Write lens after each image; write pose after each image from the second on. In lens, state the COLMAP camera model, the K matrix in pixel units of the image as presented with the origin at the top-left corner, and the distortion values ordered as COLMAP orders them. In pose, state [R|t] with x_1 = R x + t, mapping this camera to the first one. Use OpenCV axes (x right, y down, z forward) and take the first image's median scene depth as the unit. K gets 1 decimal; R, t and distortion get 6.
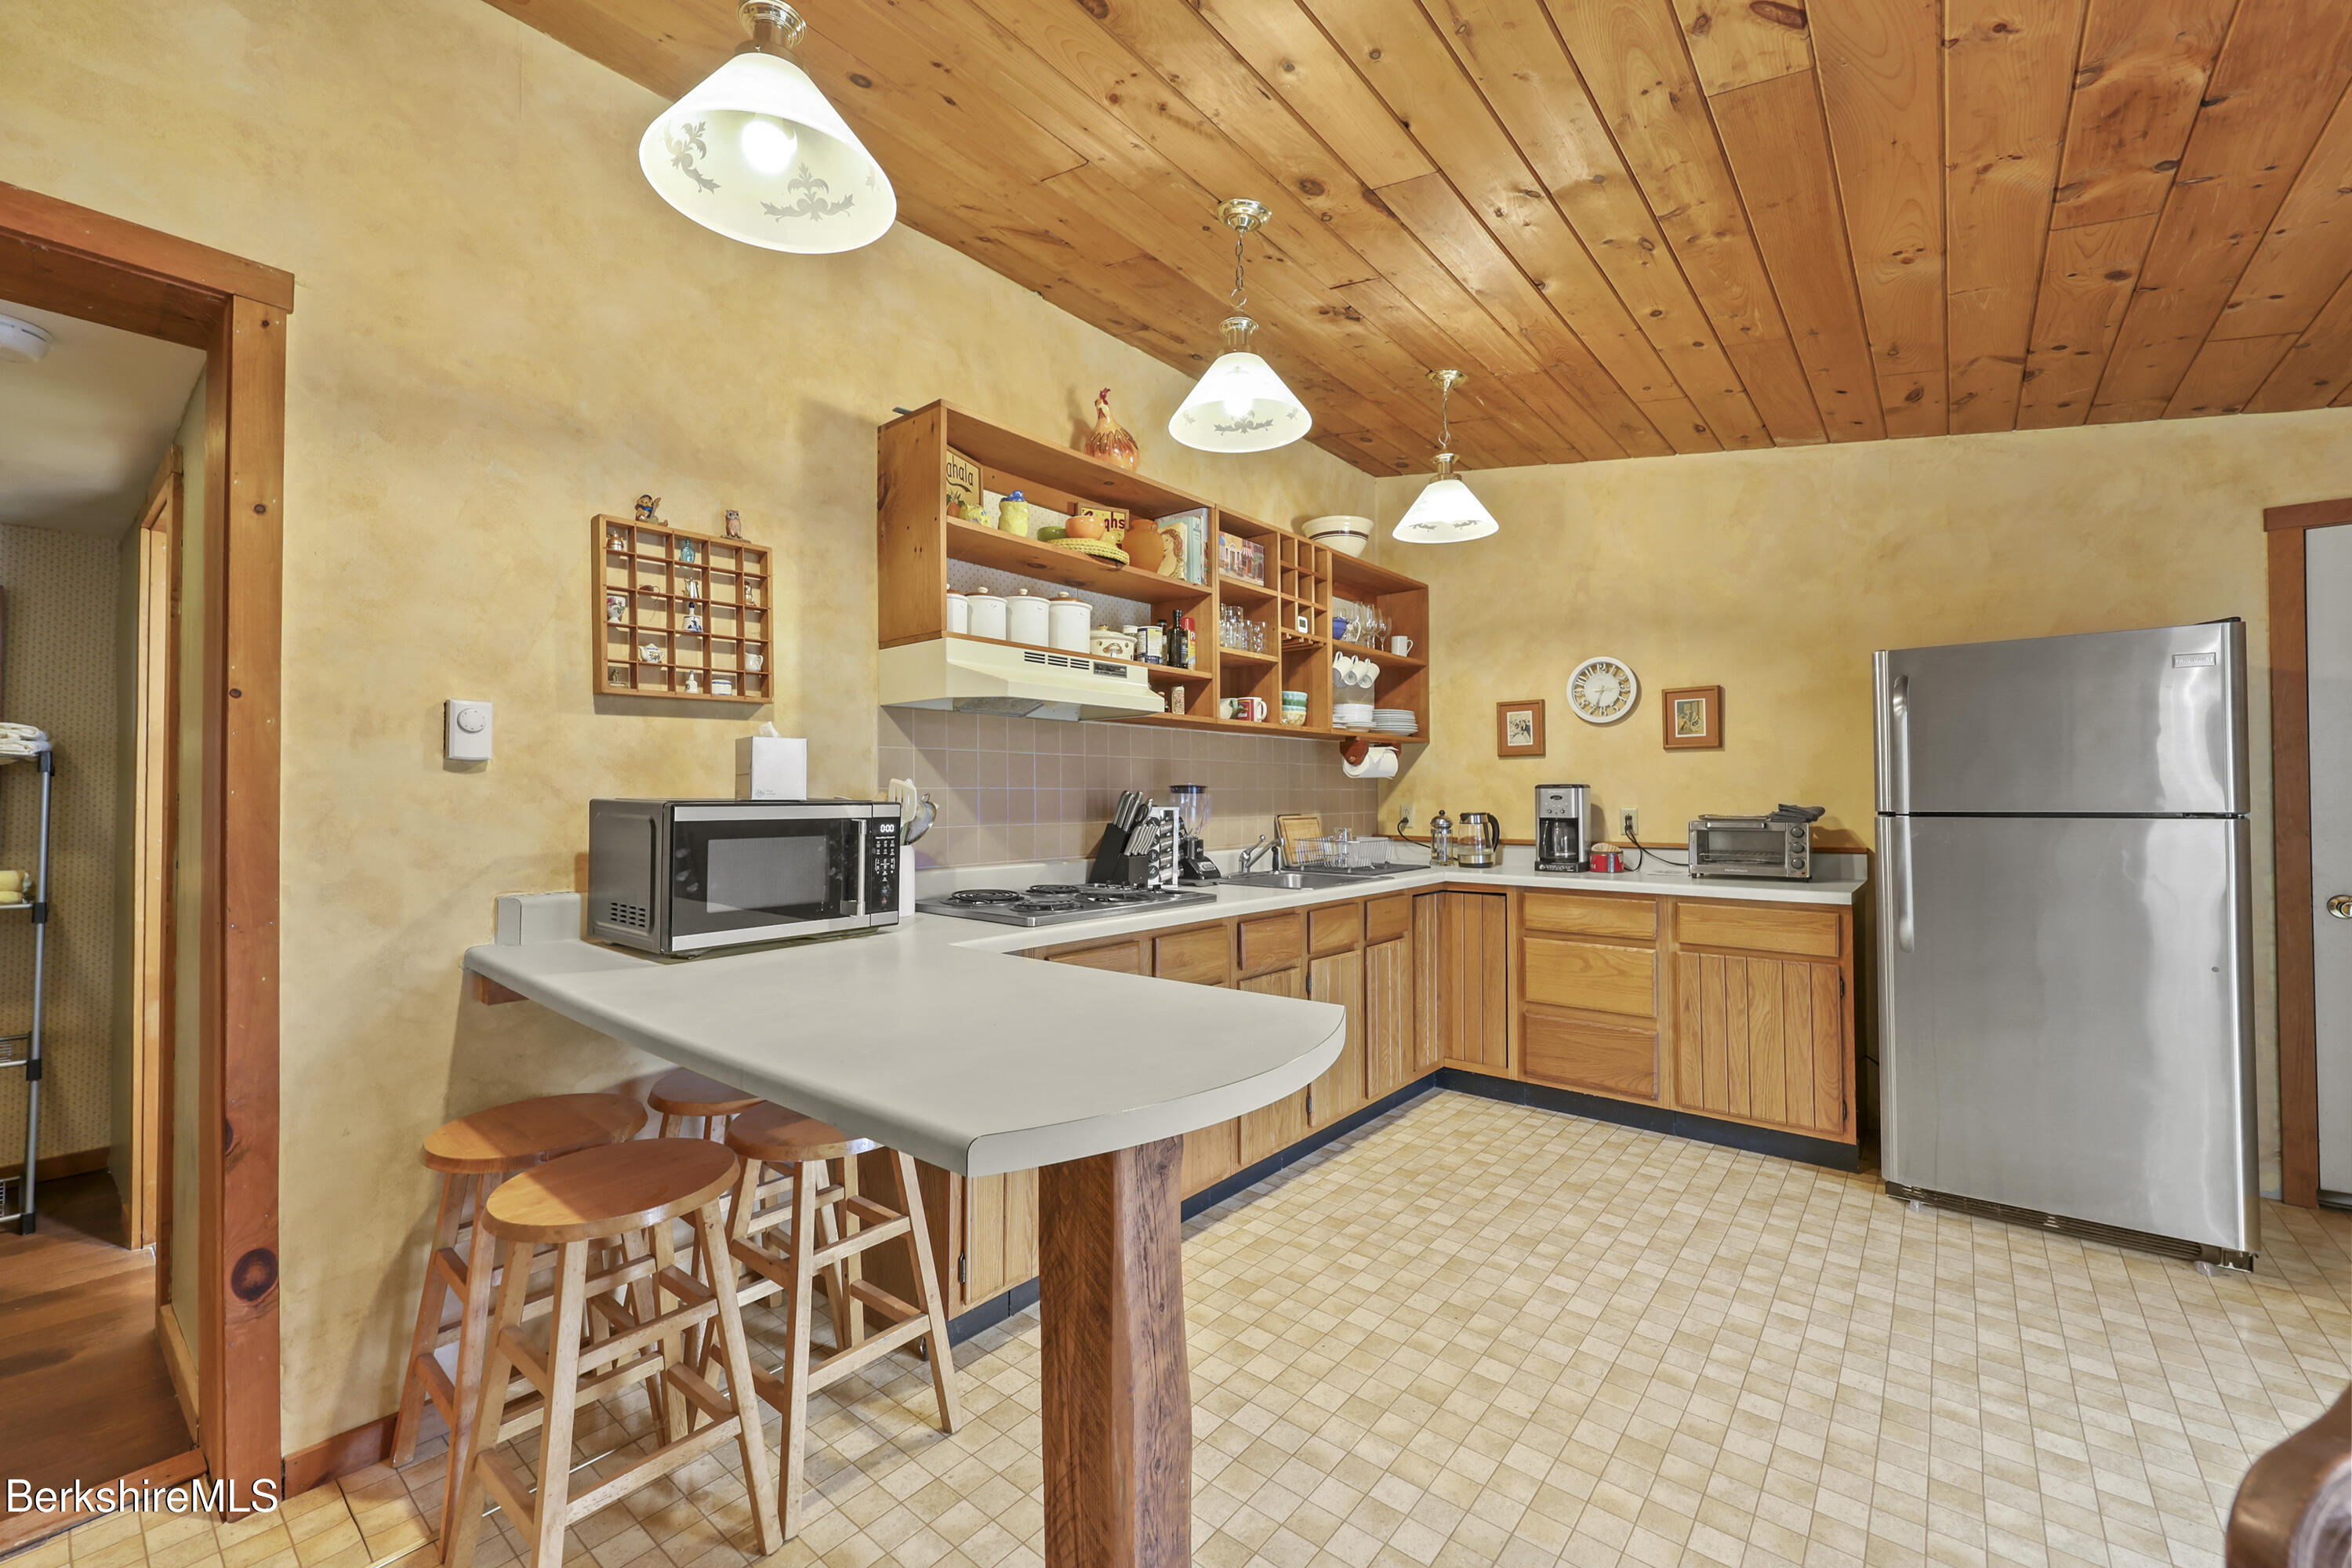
lens RADIAL K [[943.1, 0, 1191.3], [0, 943.1, 780.7], [0, 0, 1]] dist [0.000792, 0.000546]
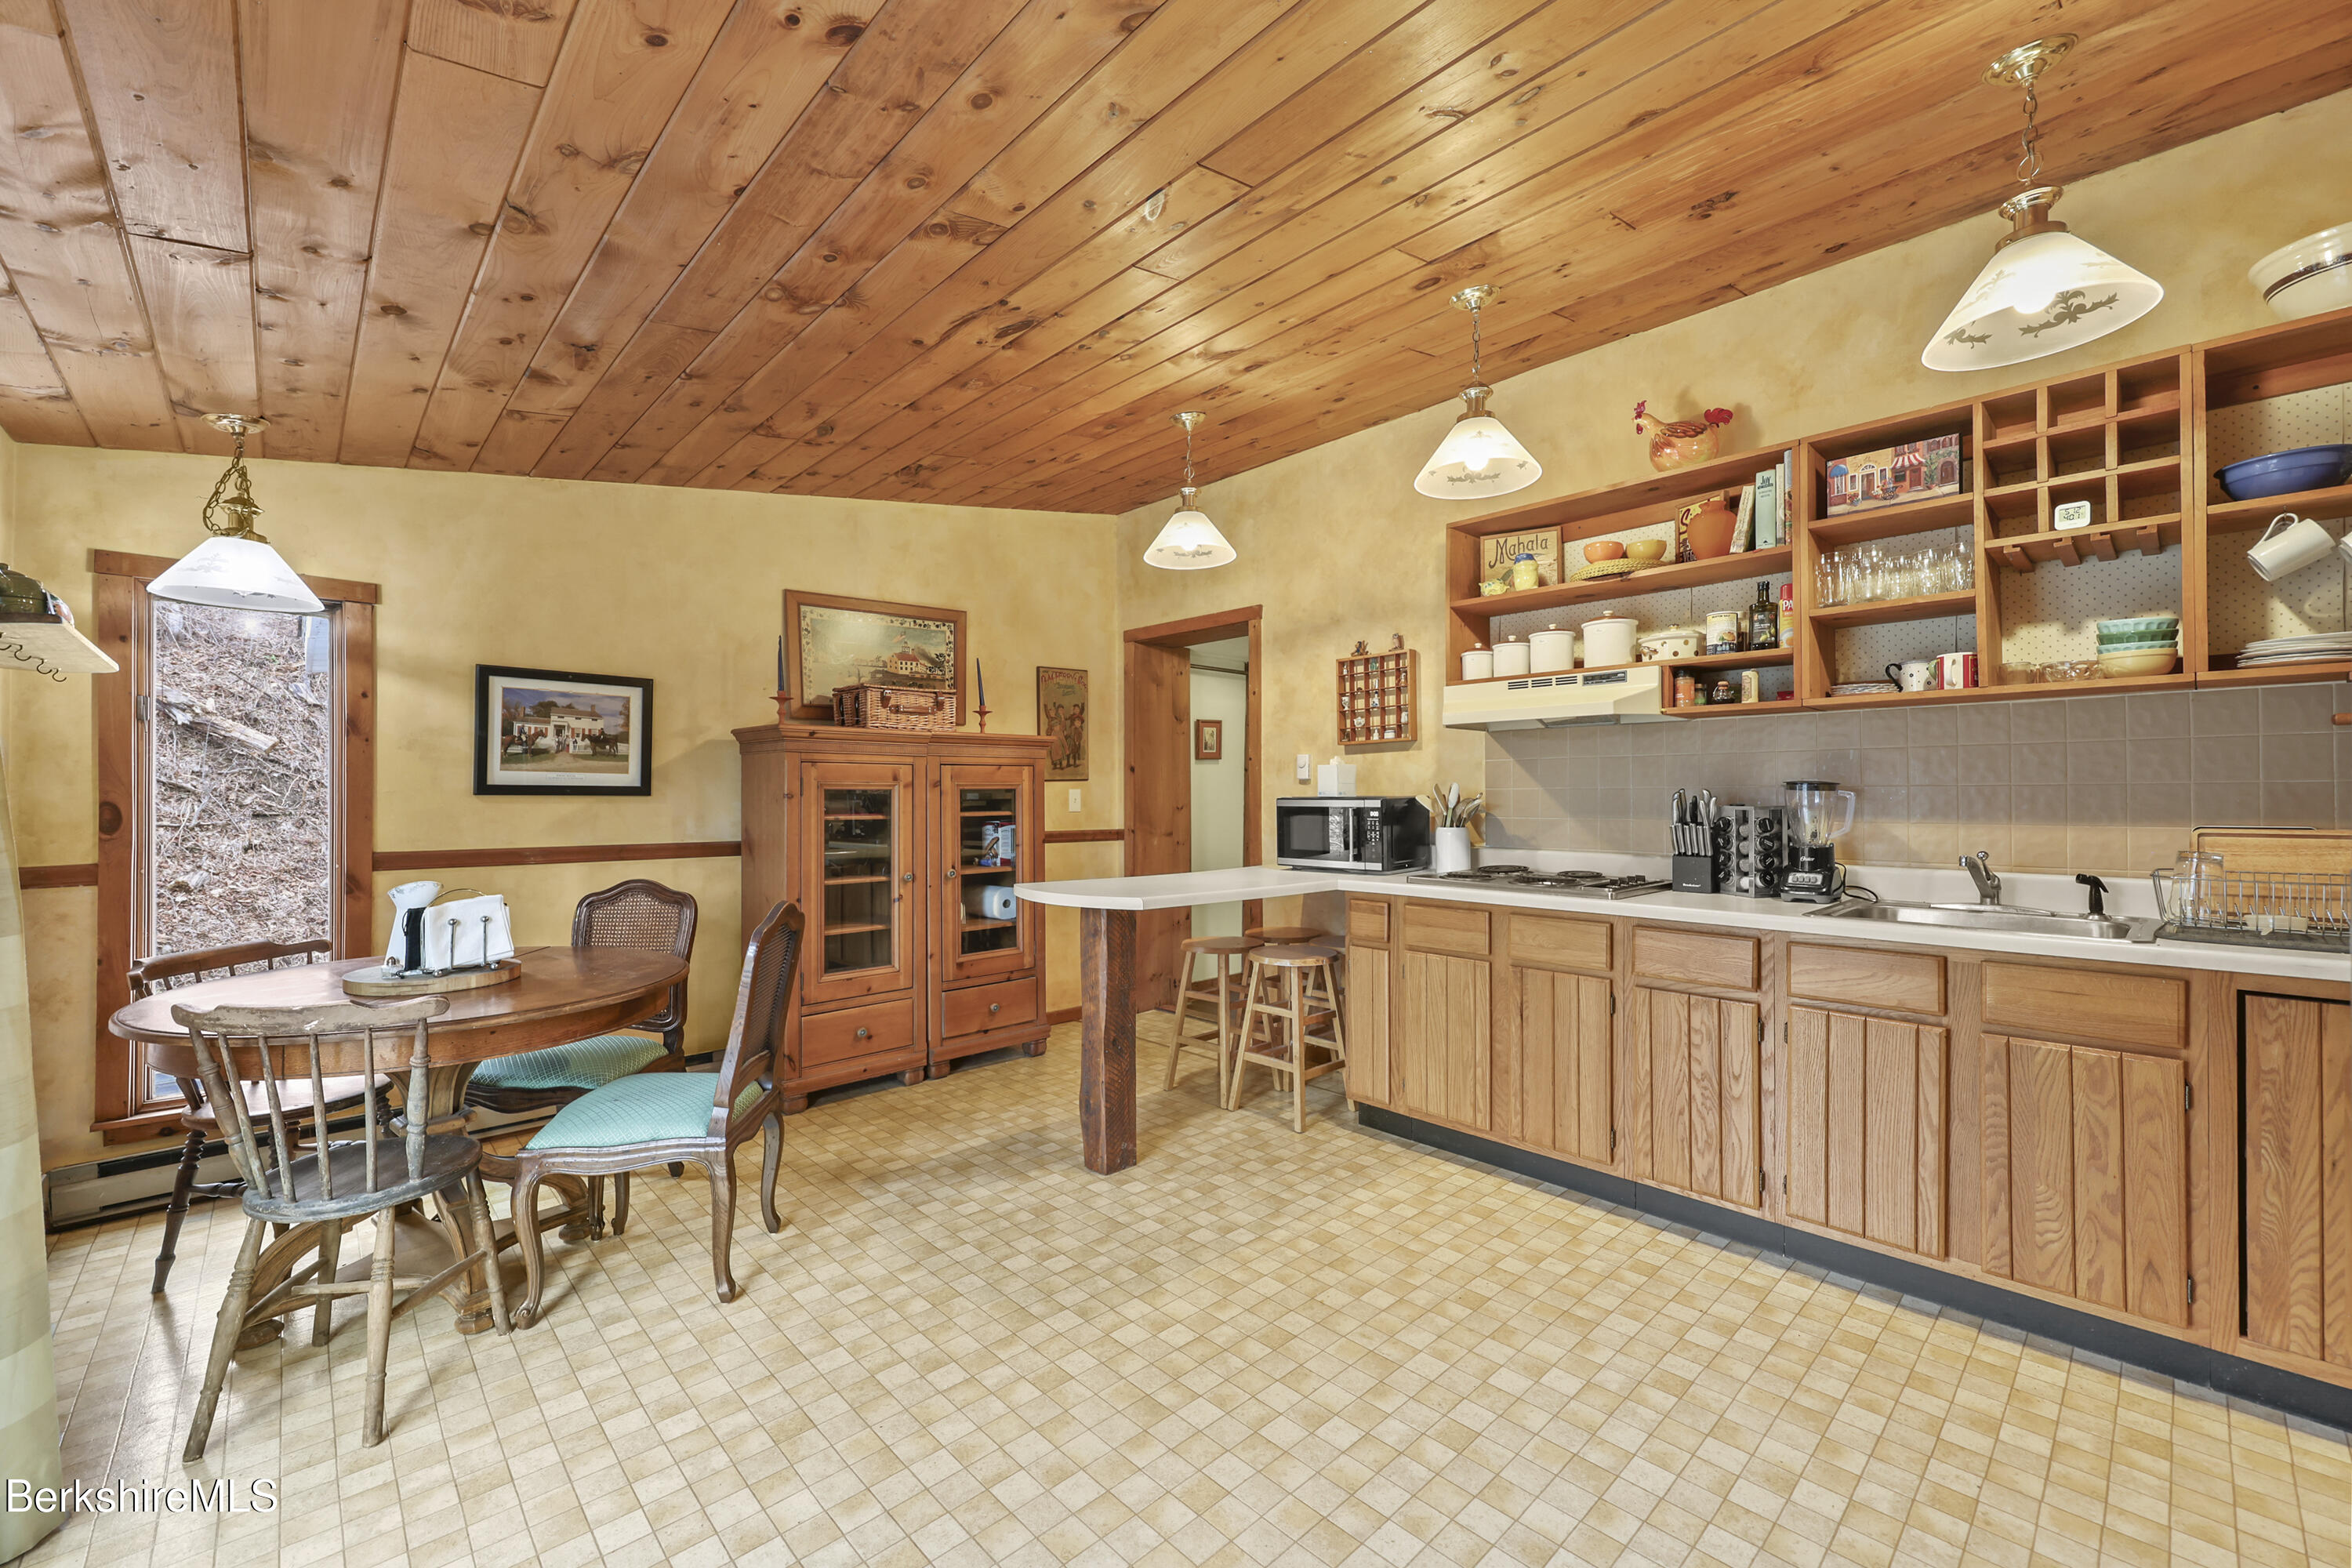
lens RADIAL K [[951.1, 0, 1181.8], [0, 951.1, 789.5], [0, 0, 1]] dist [-0.001133, -0.000097]
pose [[-0.130602, -0.004455, -0.991425, 0.941130], [0.017672, 0.999821, -0.006820, 0.008285], [0.991277, -0.018412, -0.130500, 0.583319]]
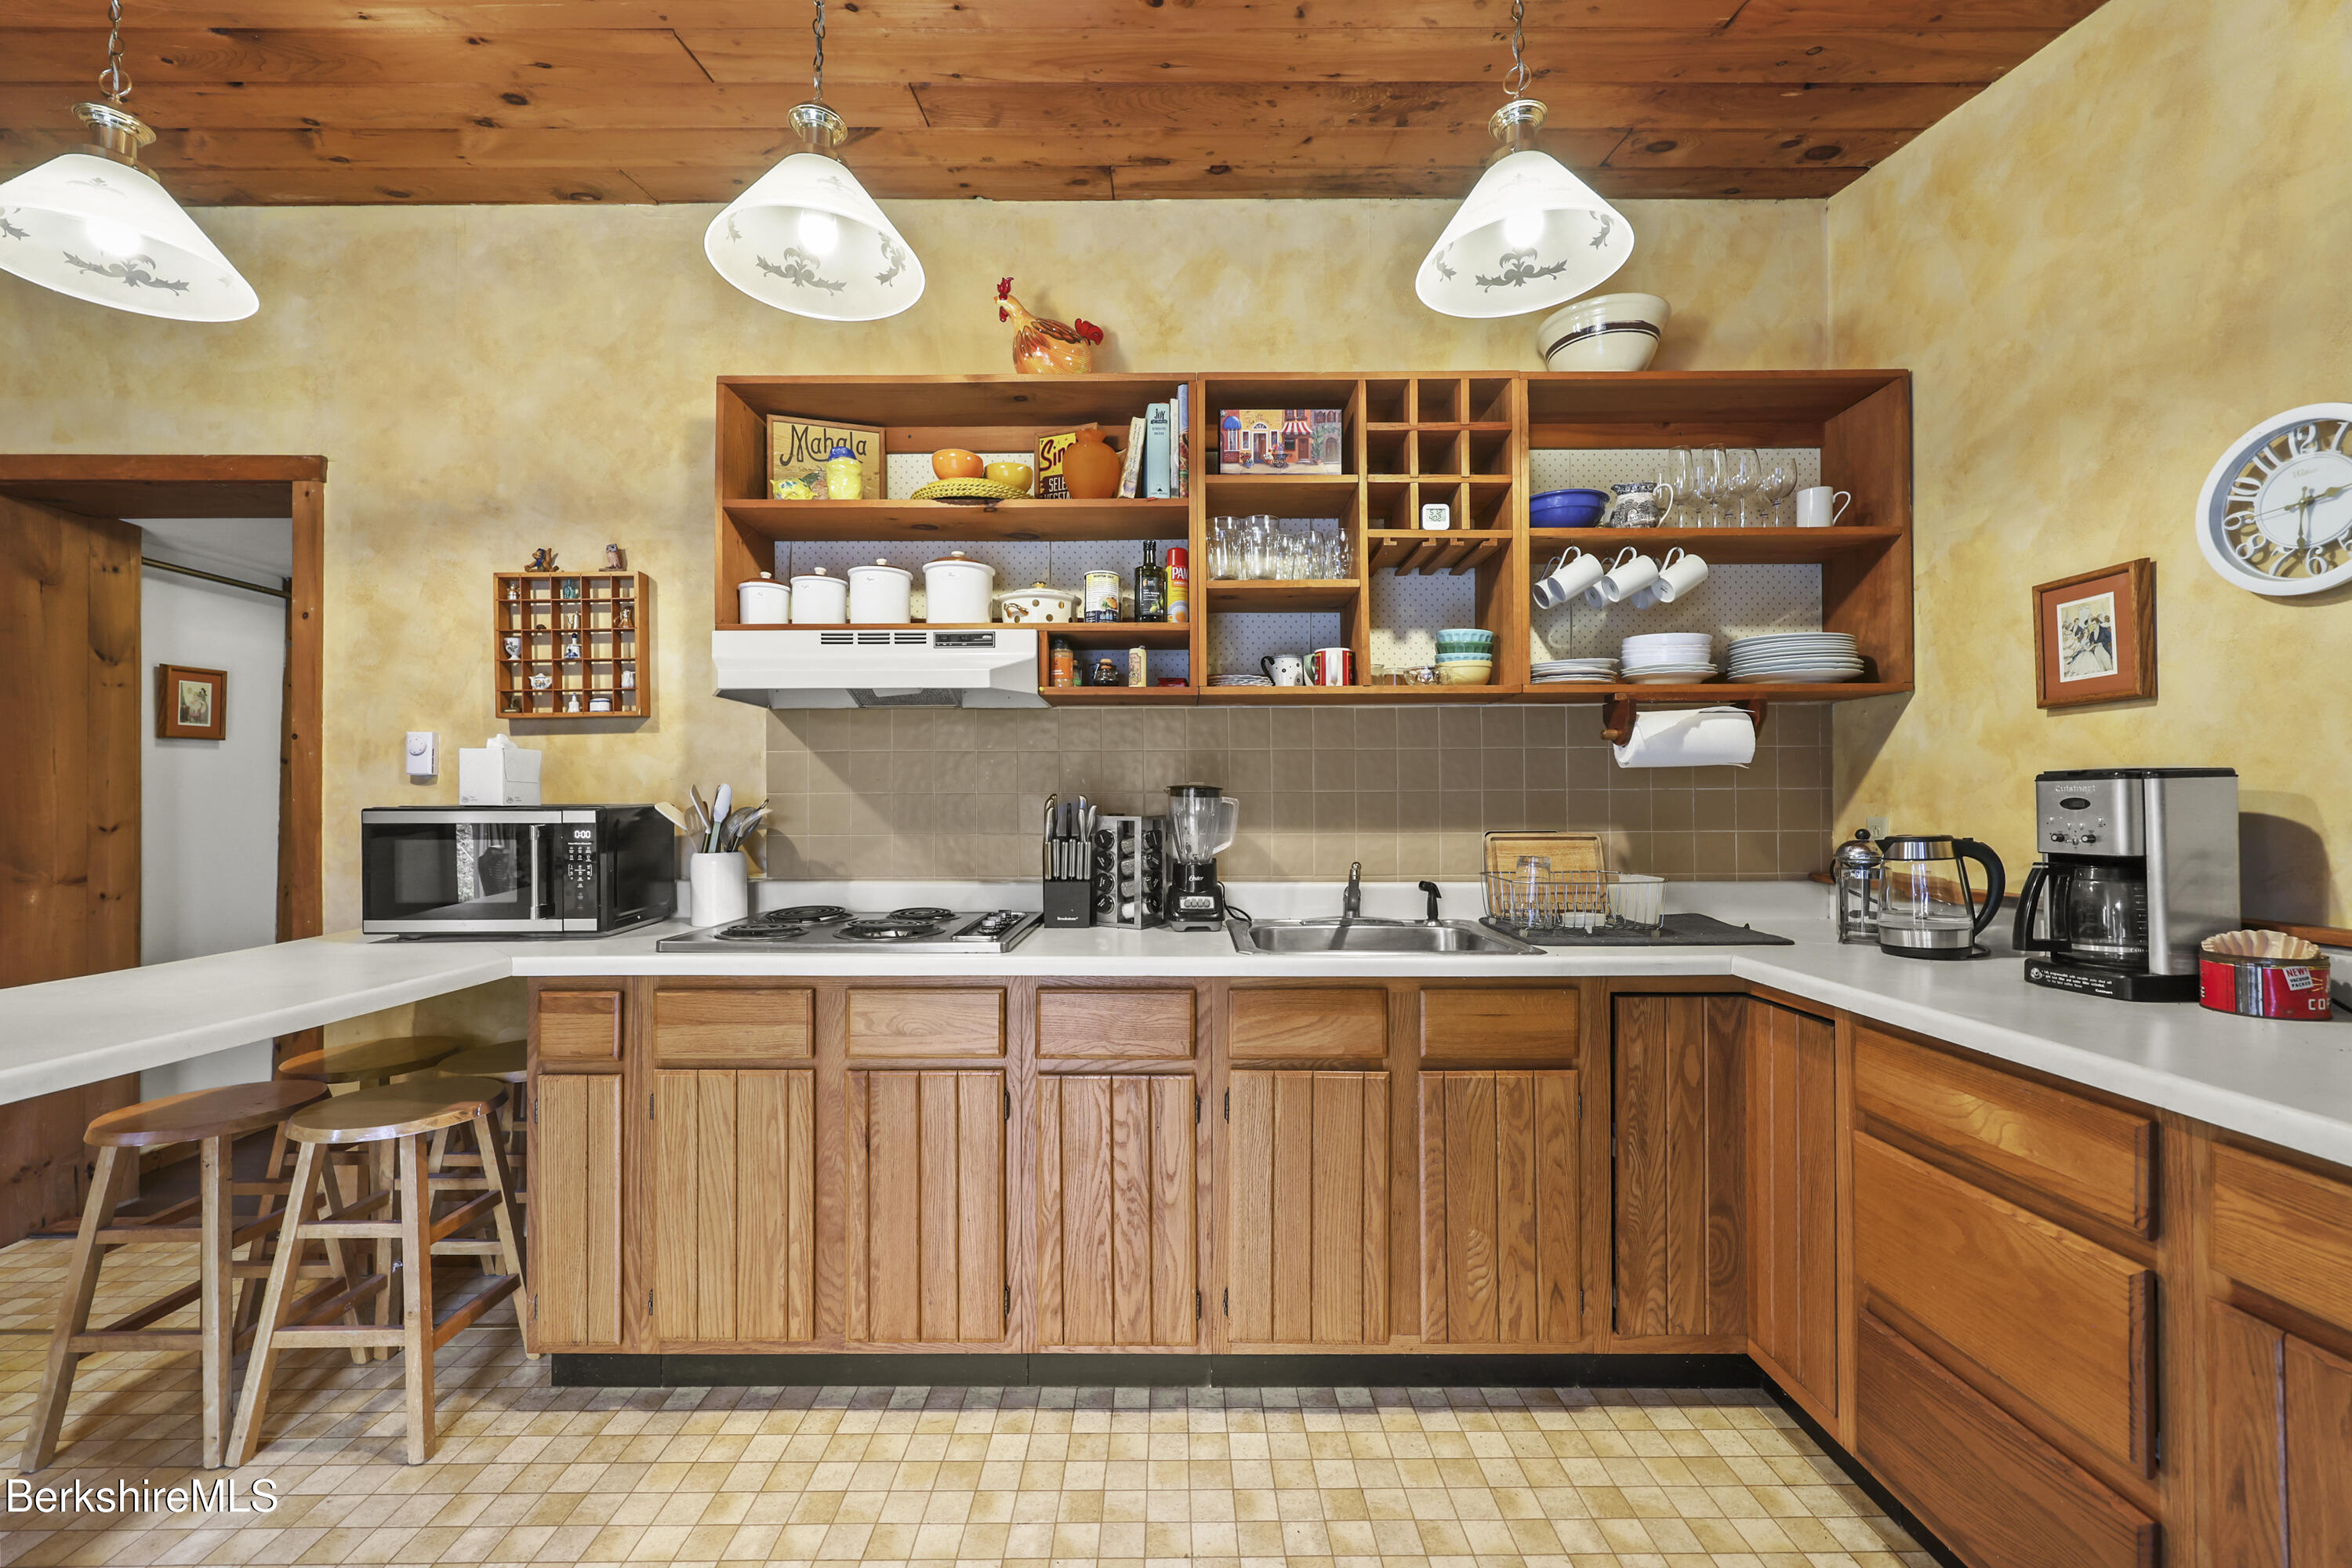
lens RADIAL K [[954.3, 0, 1177.0], [0, 954.3, 795.0], [0, 0, 1]] dist [-0.000646, 0.000379]
pose [[0.635217, -0.006610, -0.772306, 0.562930], [0.013862, 0.999900, 0.002844, 0.009846], [0.772209, -0.012512, 0.635245, 0.560253]]
